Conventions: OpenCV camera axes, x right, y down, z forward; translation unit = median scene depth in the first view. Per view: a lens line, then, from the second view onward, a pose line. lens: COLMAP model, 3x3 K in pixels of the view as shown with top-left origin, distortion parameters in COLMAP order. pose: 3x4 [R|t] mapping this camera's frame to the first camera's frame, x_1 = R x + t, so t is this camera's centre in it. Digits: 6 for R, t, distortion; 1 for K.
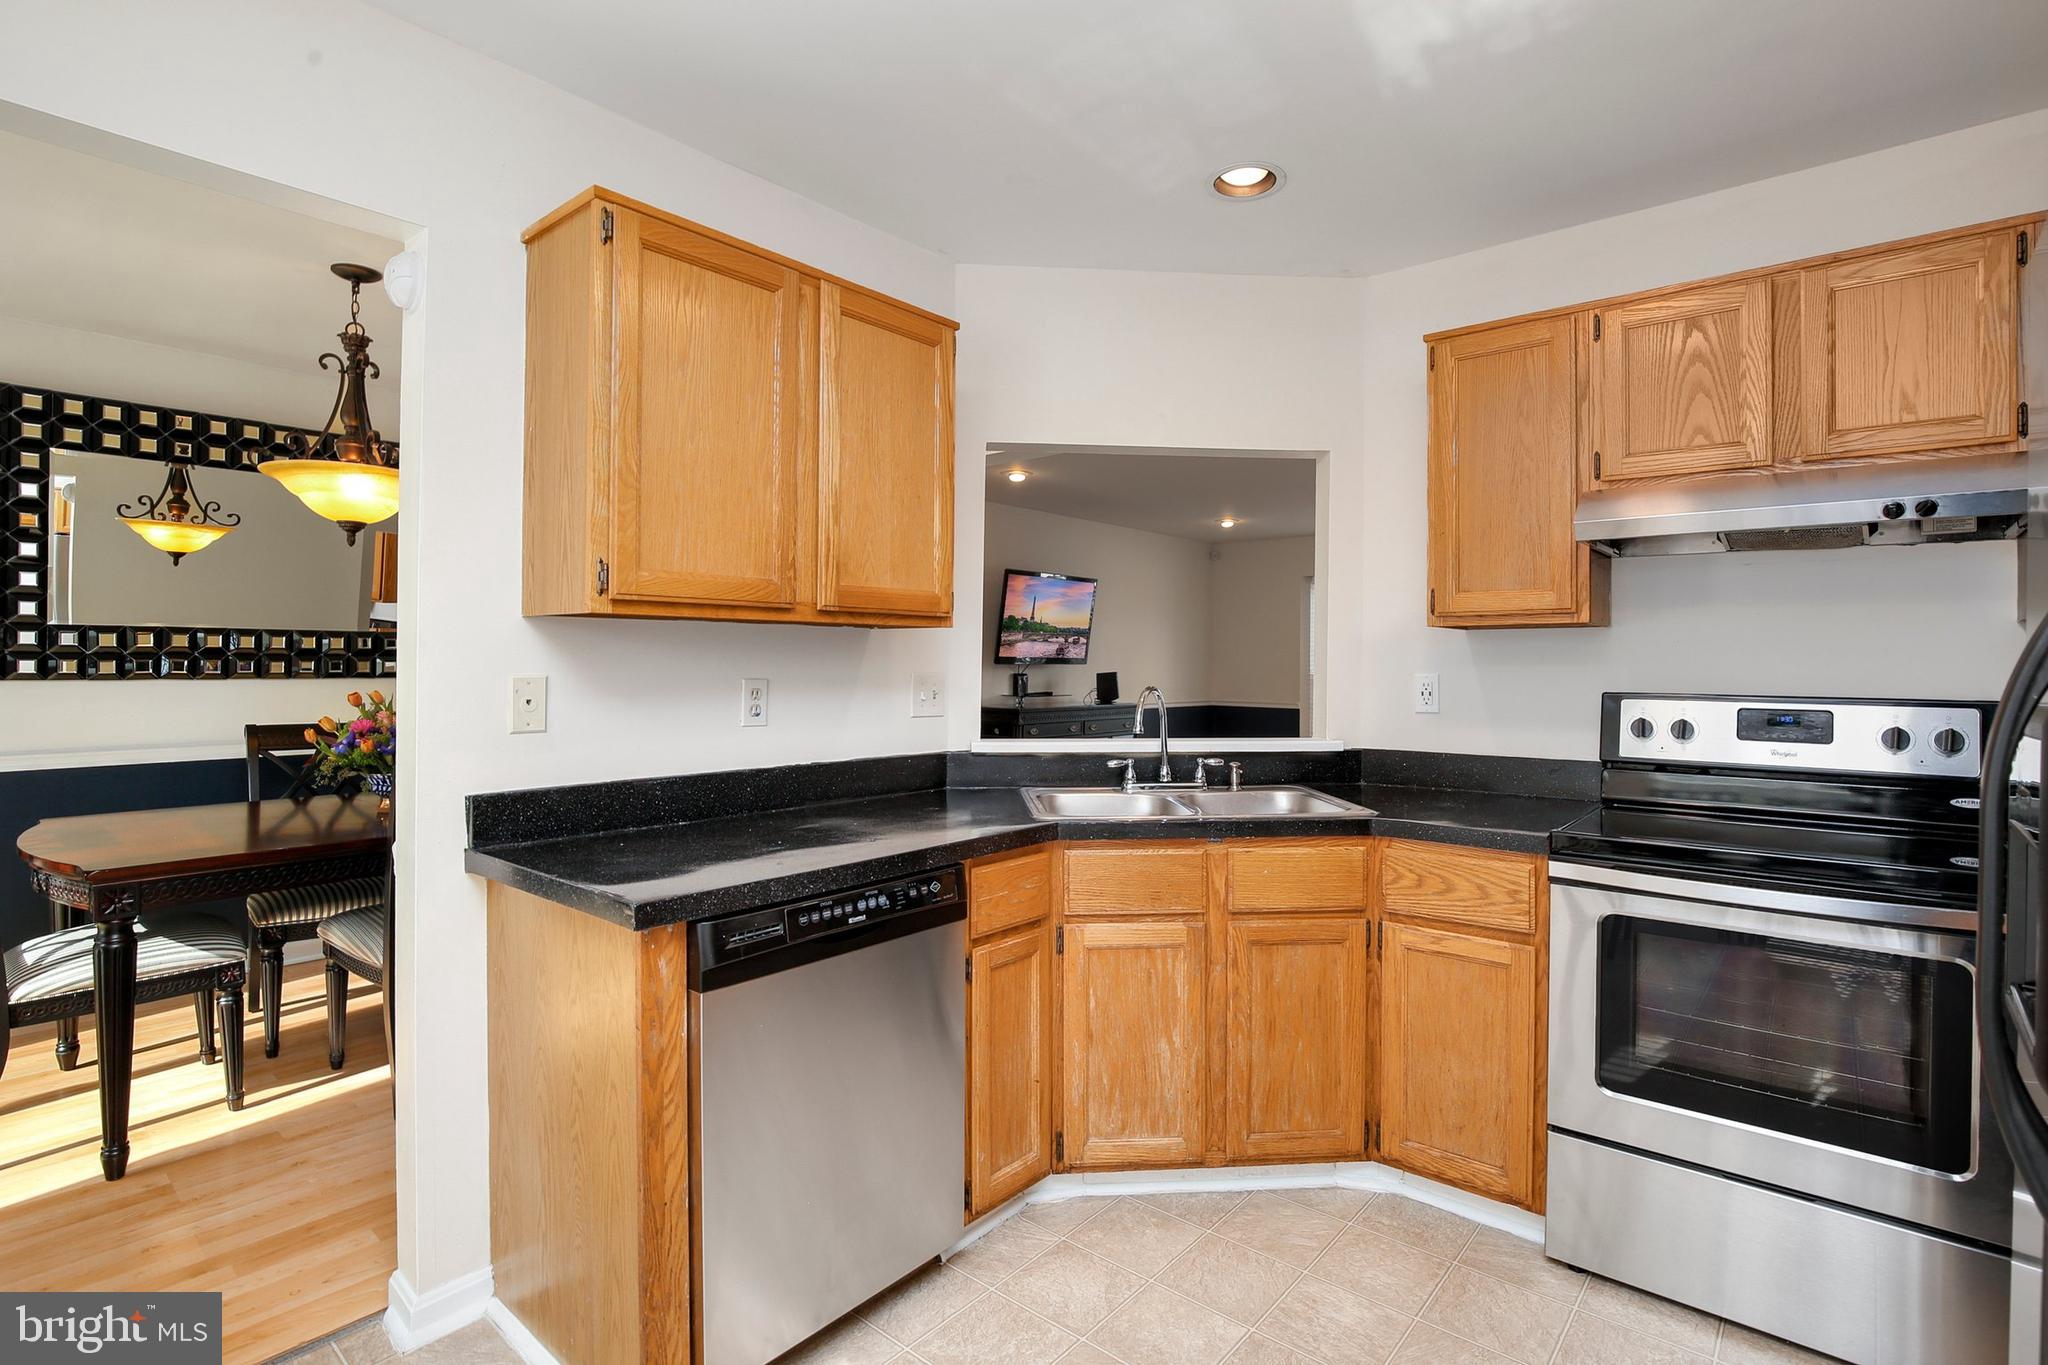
lens RADIAL K [[994.0, 0, 1024.0], [0, 994.0, 682.5], [0, 0, 1]] dist [-0.004035, -0.000210]
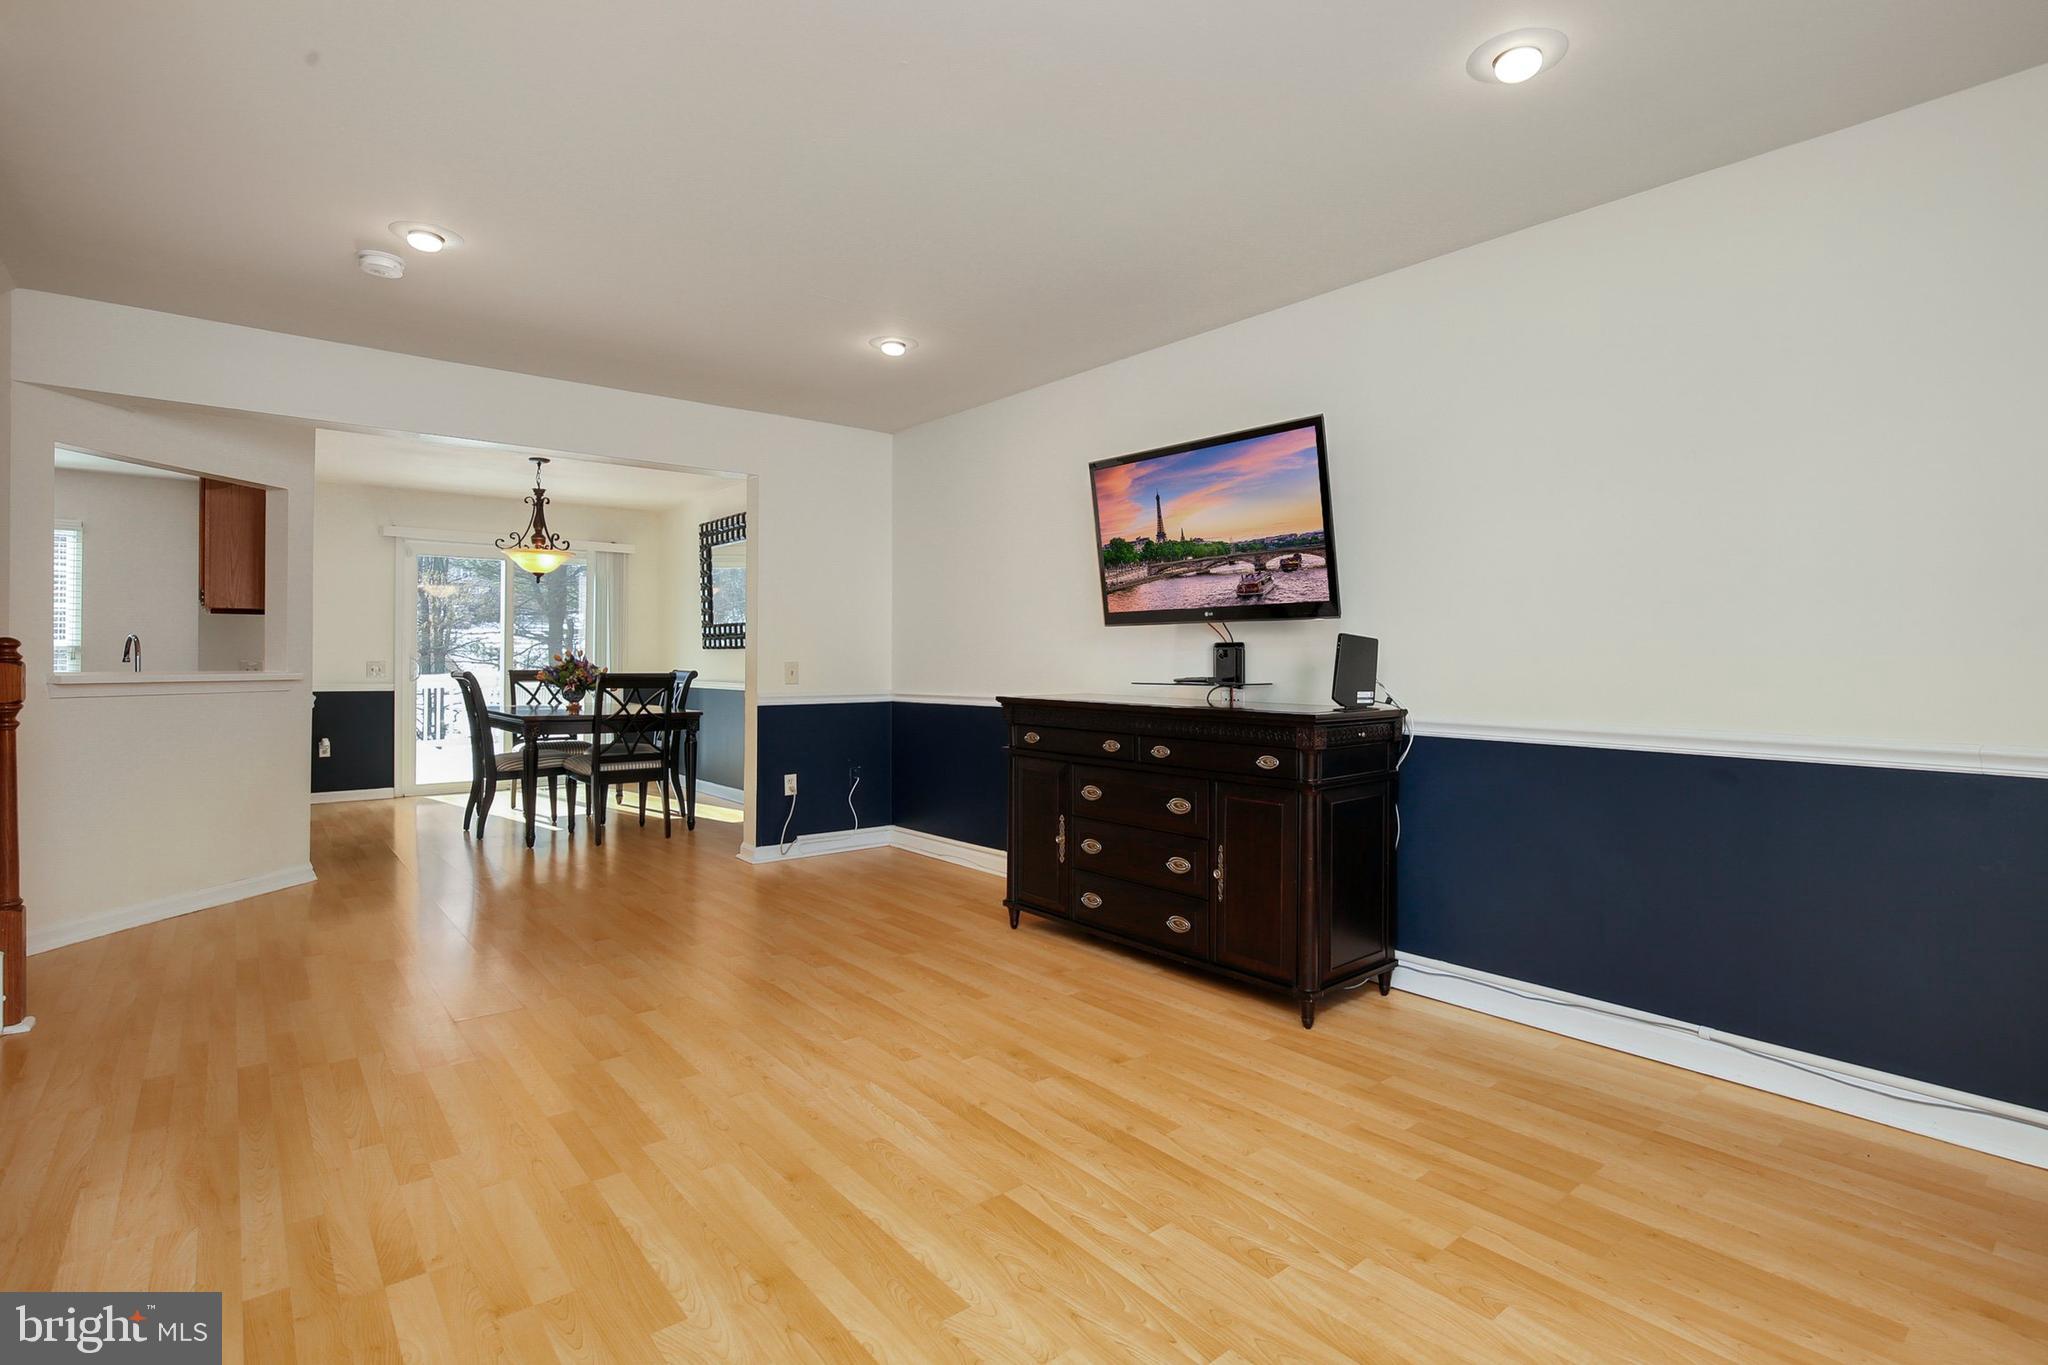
lens RADIAL K [[1008.8, 0, 1072.3], [0, 1008.8, 631.7], [0, 0, 1]] dist [0.003874, 0.000285]
pose [[-0.152578, -0.031904, -0.987776, 0.522532], [-0.013534, 0.999453, -0.030190, 0.003582], [0.988199, 0.008762, -0.152927, 0.987816]]
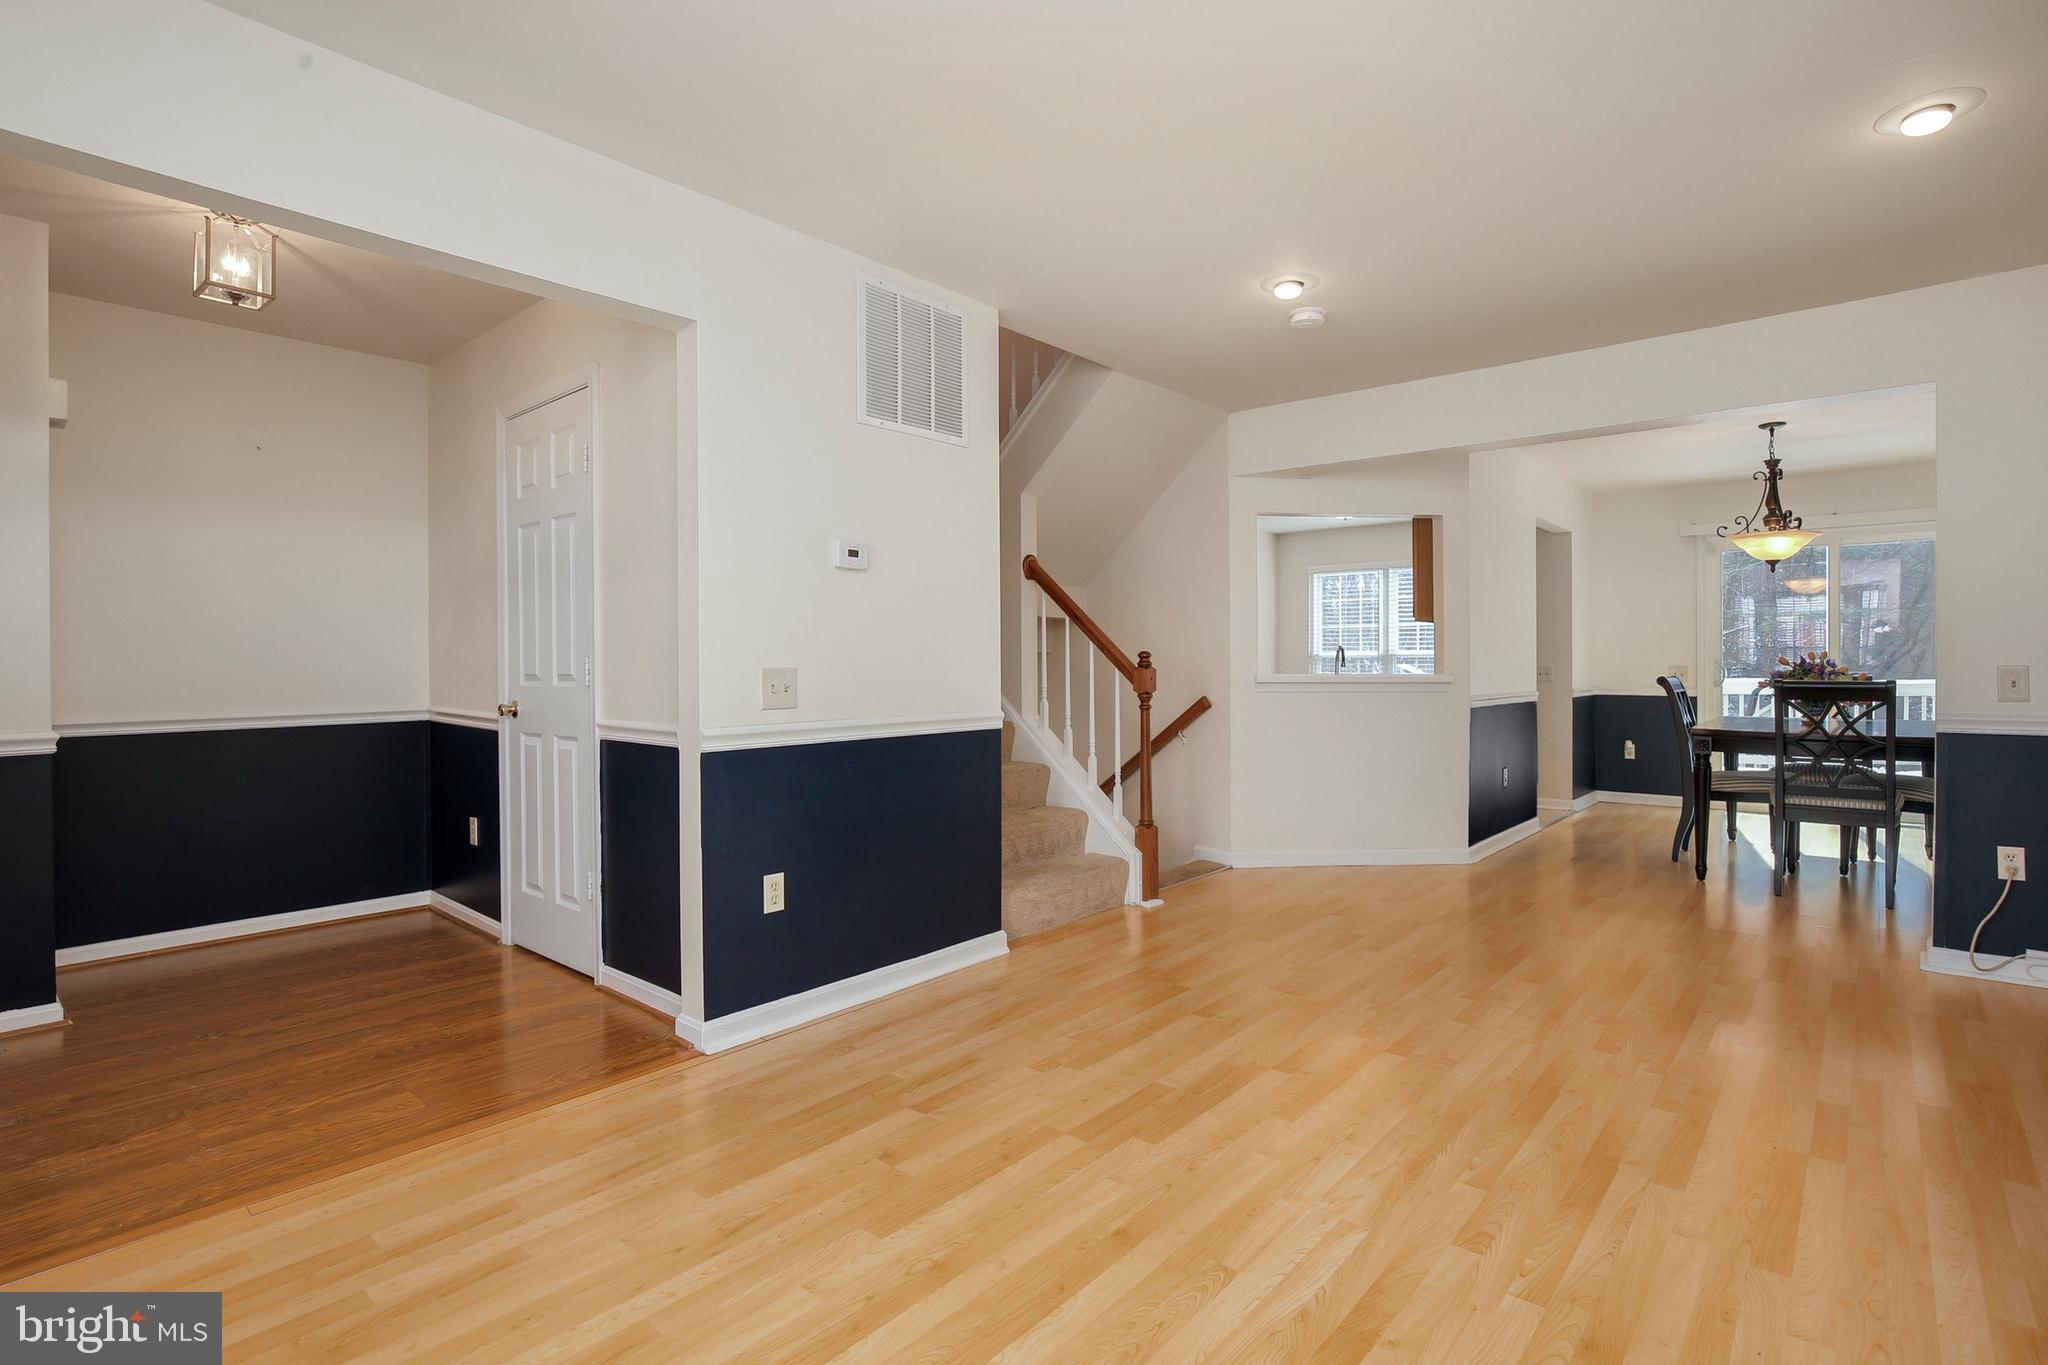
lens RADIAL K [[994.0, 0, 1024.0], [0, 994.0, 682.5], [0, 0, 1]] dist [-0.004035, -0.000210]
pose [[-0.999951, 0.003318, 0.009342, 0.276246], [0.003578, 0.999602, 0.027984, -0.000625], [-0.009246, 0.028016, -0.999565, 1.118882]]
